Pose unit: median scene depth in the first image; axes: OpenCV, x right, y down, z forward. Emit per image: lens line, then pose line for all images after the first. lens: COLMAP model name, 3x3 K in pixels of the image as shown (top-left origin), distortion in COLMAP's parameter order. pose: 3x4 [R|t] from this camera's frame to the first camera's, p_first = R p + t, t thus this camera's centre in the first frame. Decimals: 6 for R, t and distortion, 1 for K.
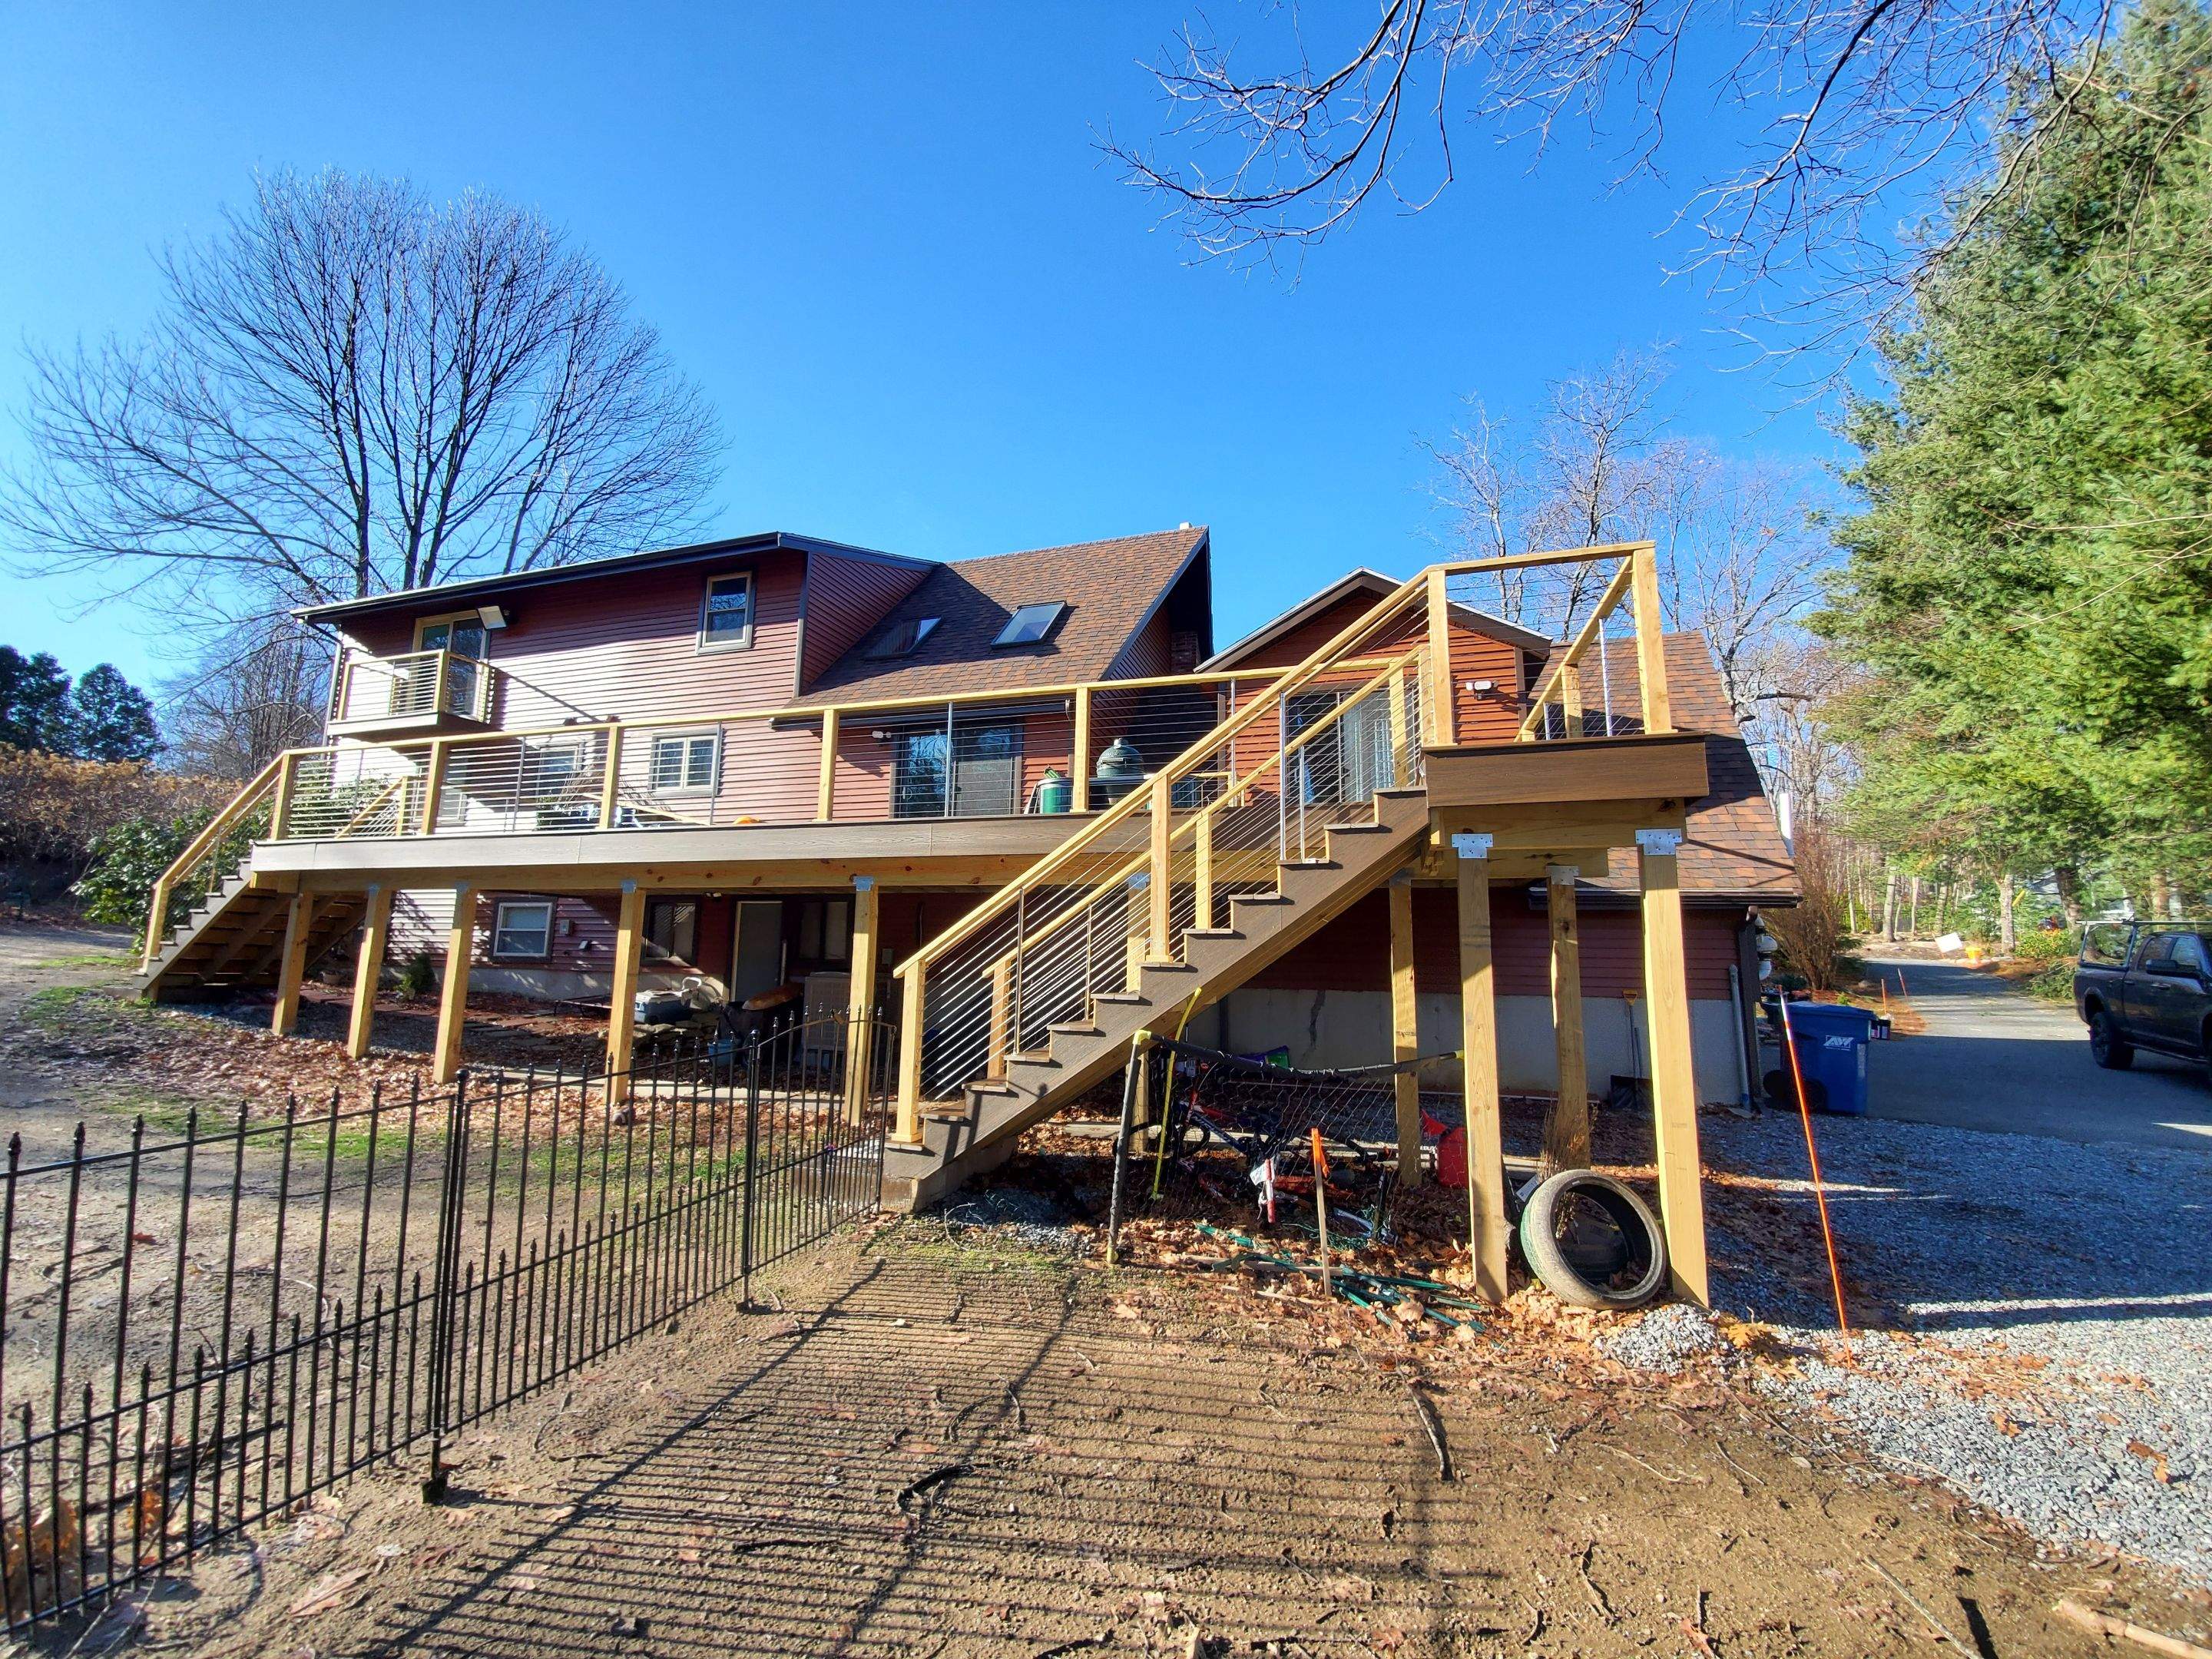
lens RADIAL K [[868.1, 0, 1106.0], [0, 868.1, 829.5], [0, 0, 1]] dist [0.000526, -0.004283]
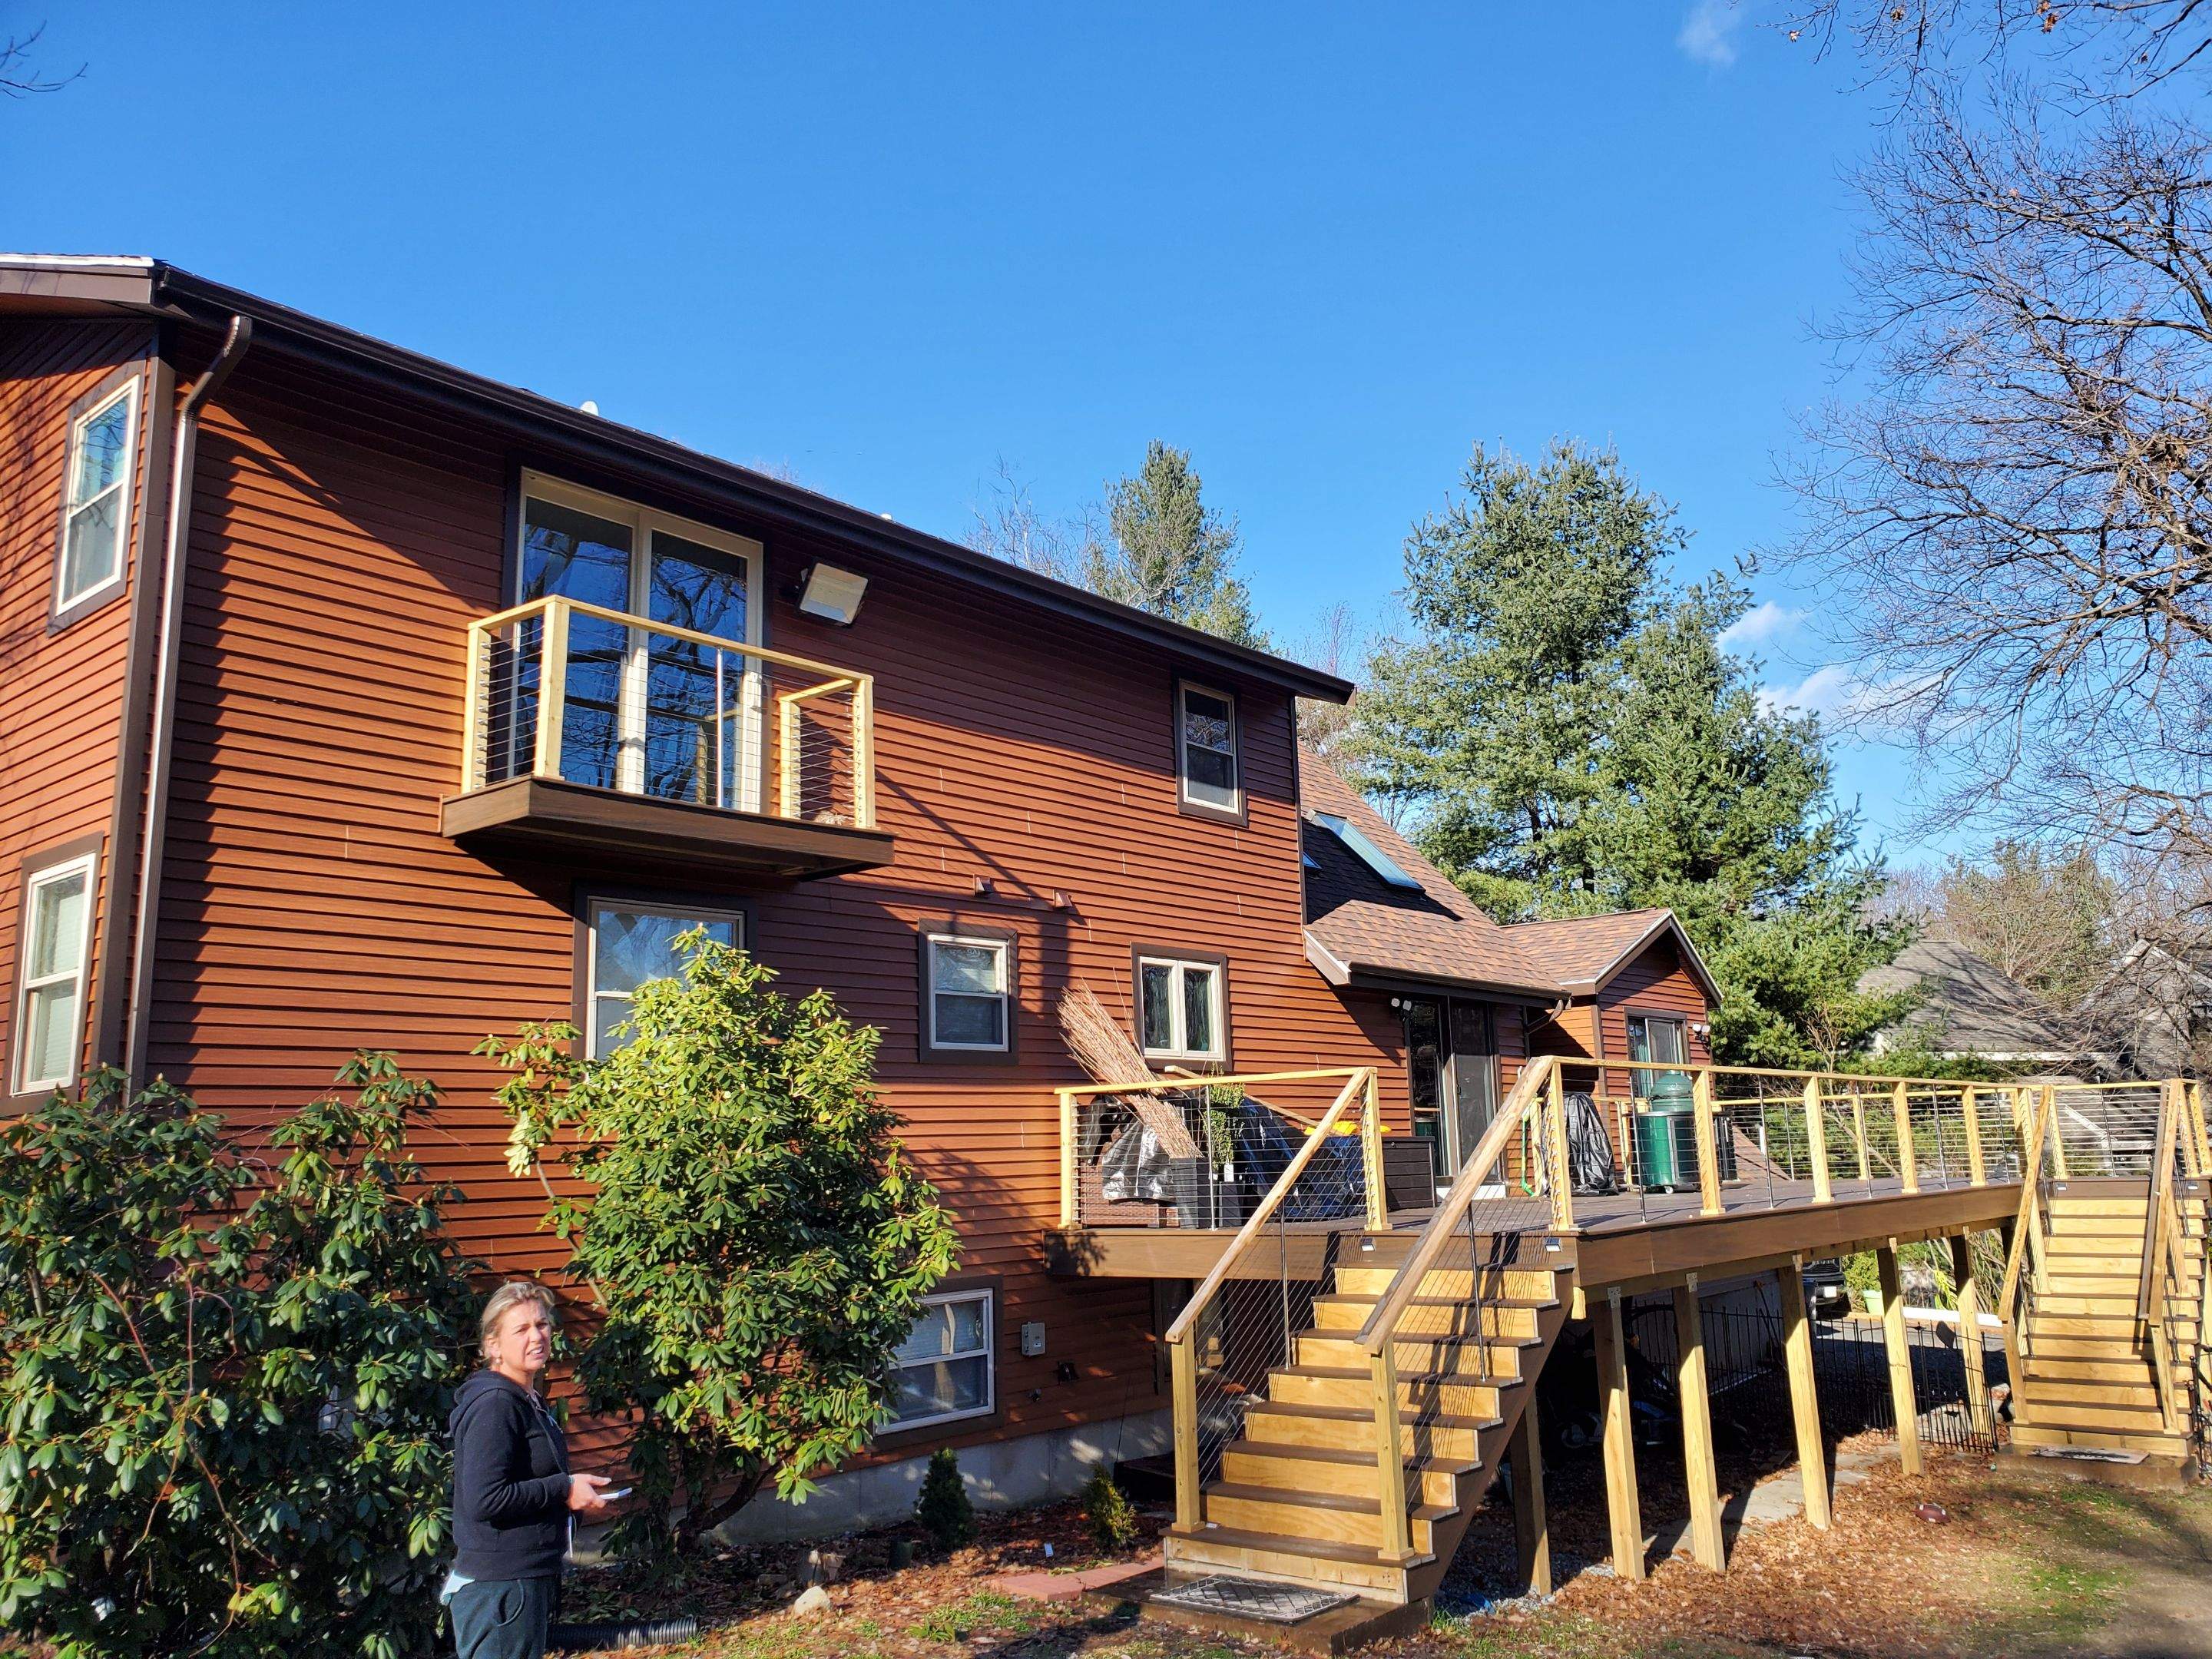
lens RADIAL K [[1704.5, 0, 1106.0], [0, 1704.5, 829.5], [0, 0, 1]] dist [0.035160, -0.005589]
pose [[0.372329, 0.144836, 0.916730, -1.669162], [-0.094011, 0.988553, -0.118001, -0.062989], [-0.923327, -0.042248, 0.381683, 0.695715]]
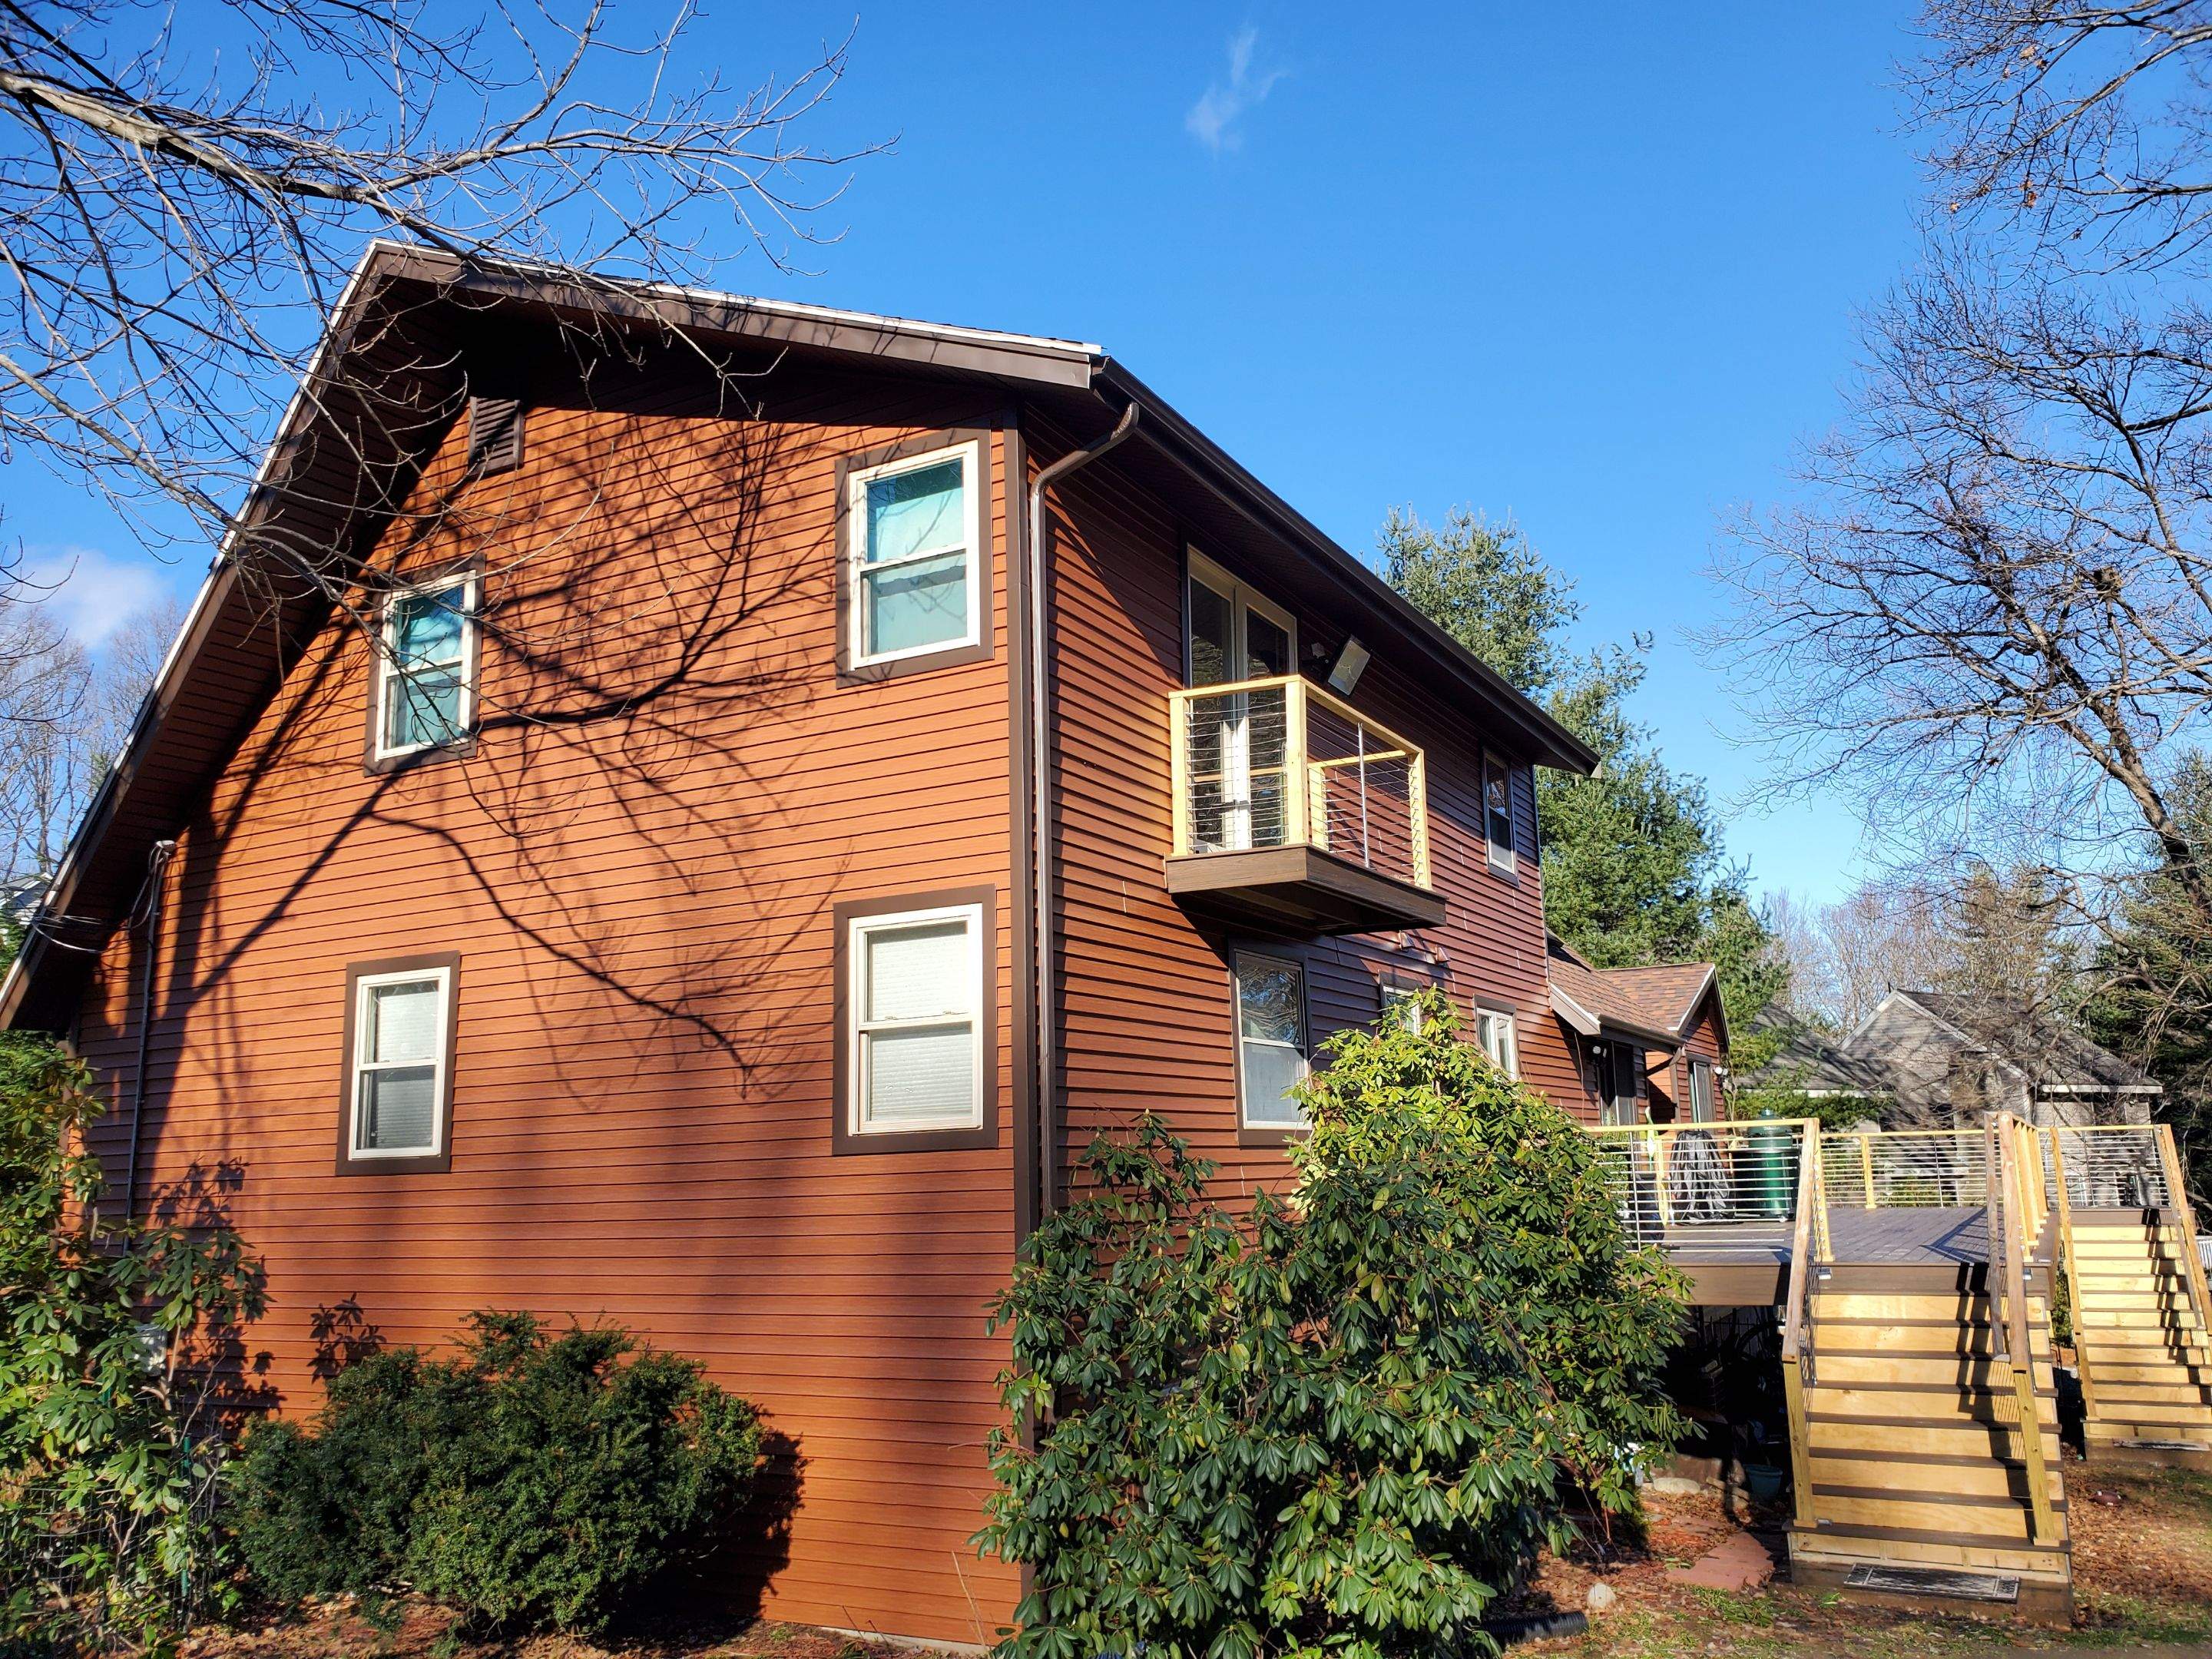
lens RADIAL K [[1701.5, 0, 1130.2], [0, 1701.5, 855.0], [0, 0, 1]] dist [0.027679, -0.004127]
pose [[0.188268, 0.153614, 0.970030, -1.882926], [-0.110482, 0.984735, -0.134499, -0.026293], [-0.975884, -0.081849, 0.202366, 1.154217]]
